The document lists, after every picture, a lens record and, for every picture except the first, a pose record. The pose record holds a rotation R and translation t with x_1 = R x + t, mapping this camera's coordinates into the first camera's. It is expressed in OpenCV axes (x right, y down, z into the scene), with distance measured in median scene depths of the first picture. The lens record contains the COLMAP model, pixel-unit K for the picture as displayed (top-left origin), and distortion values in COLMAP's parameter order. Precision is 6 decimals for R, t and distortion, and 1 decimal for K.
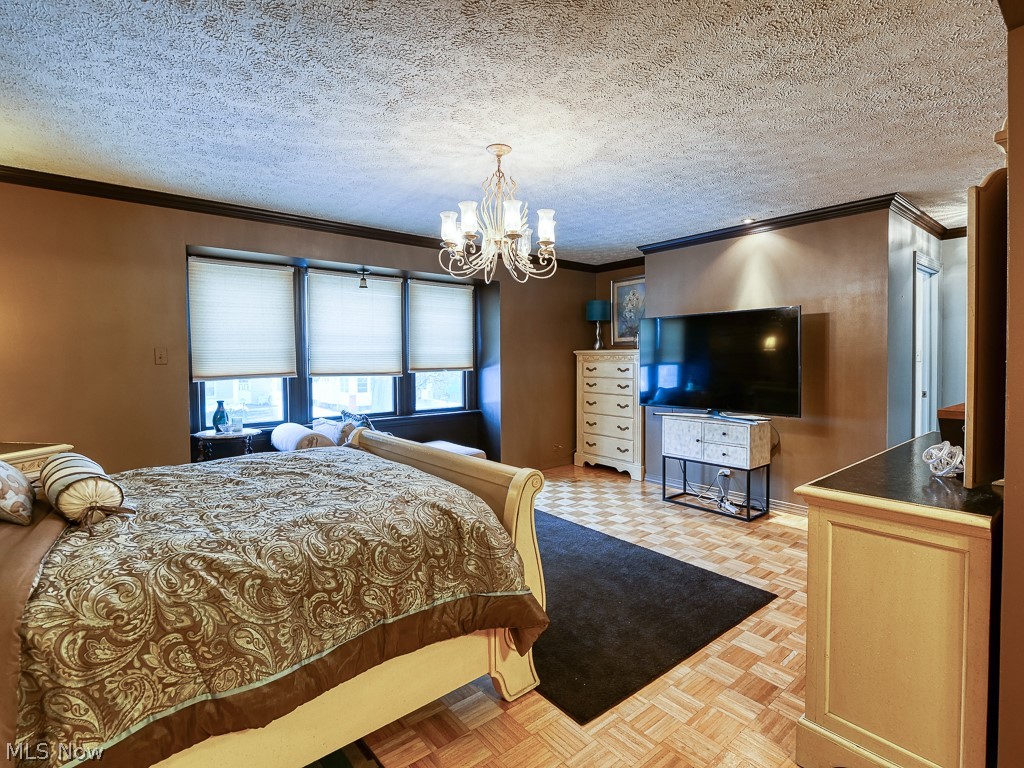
lens RADIAL K [[497.3, 0, 512.4], [0, 497.3, 375.5], [0, 0, 1]] dist [-0.011234, -0.002132]
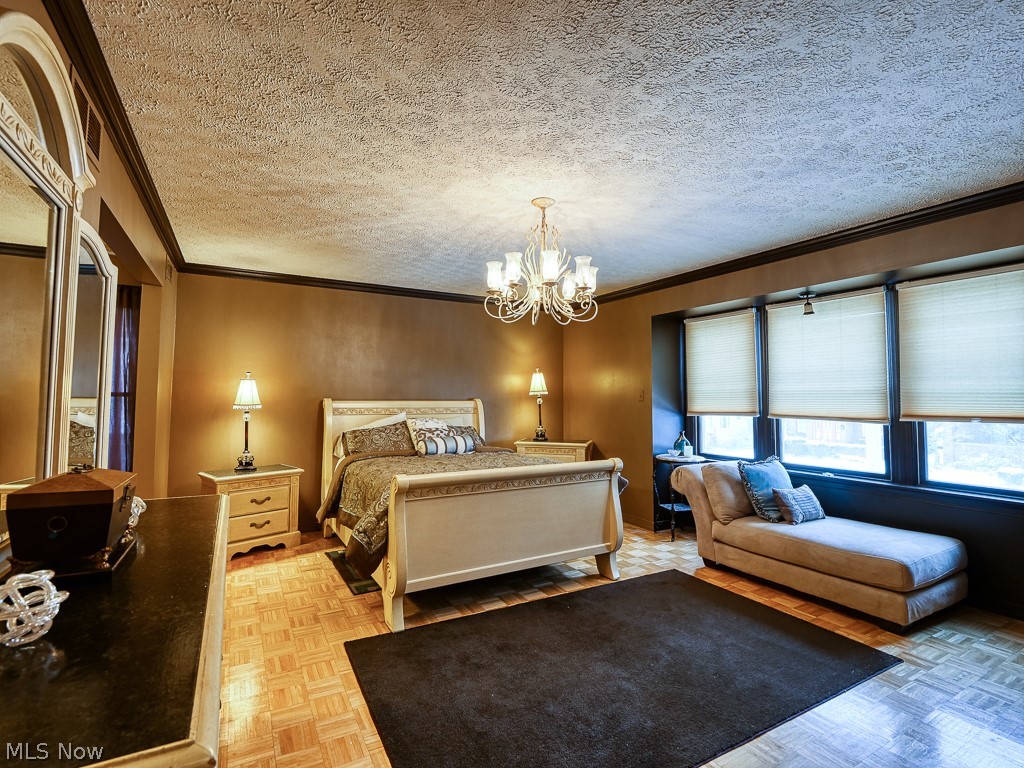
lens RADIAL K [[497.3, 0, 519.3], [0, 497.3, 376.1], [0, 0, 1]] dist [-0.011234, -0.002132]
pose [[-0.156256, -0.038189, -0.986978, 0.699912], [-0.040367, 0.998664, -0.032250, -0.030288], [0.986891, 0.034802, -0.157589, 0.772192]]
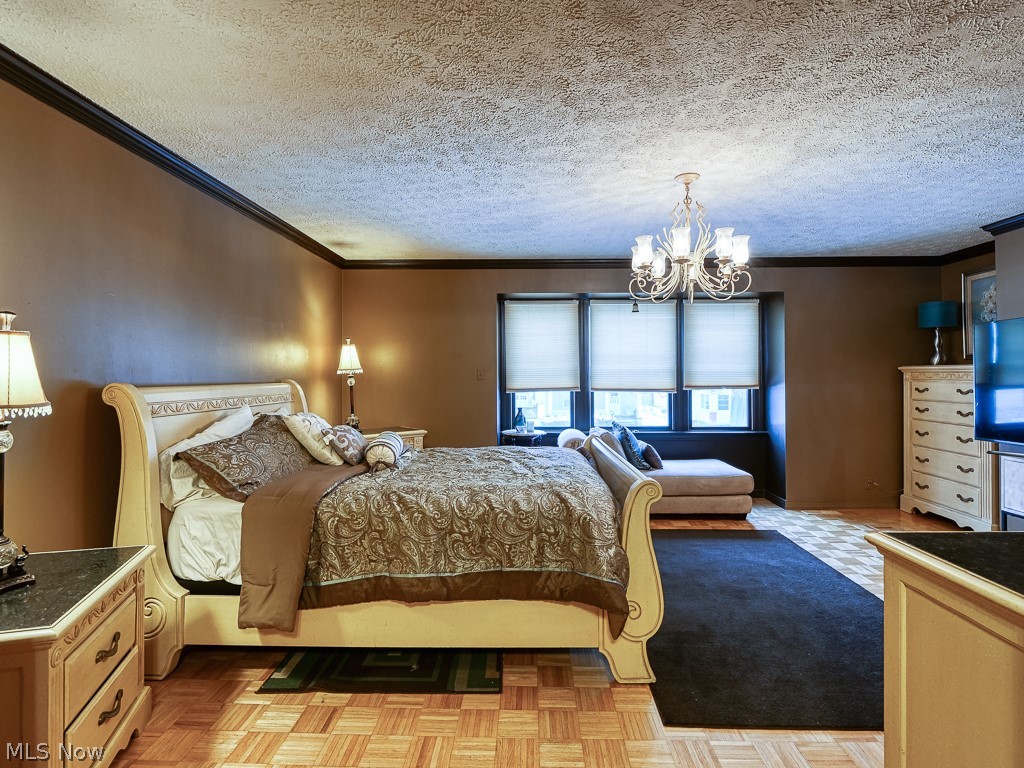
lens RADIAL K [[497.3, 0, 516.9], [0, 497.3, 376.5], [0, 0, 1]] dist [-0.011234, -0.002132]
pose [[0.758407, 0.003486, -0.651771, 0.262771], [-0.023728, 0.999470, -0.022266, -0.002118], [0.651349, 0.032352, 0.758089, -0.011626]]
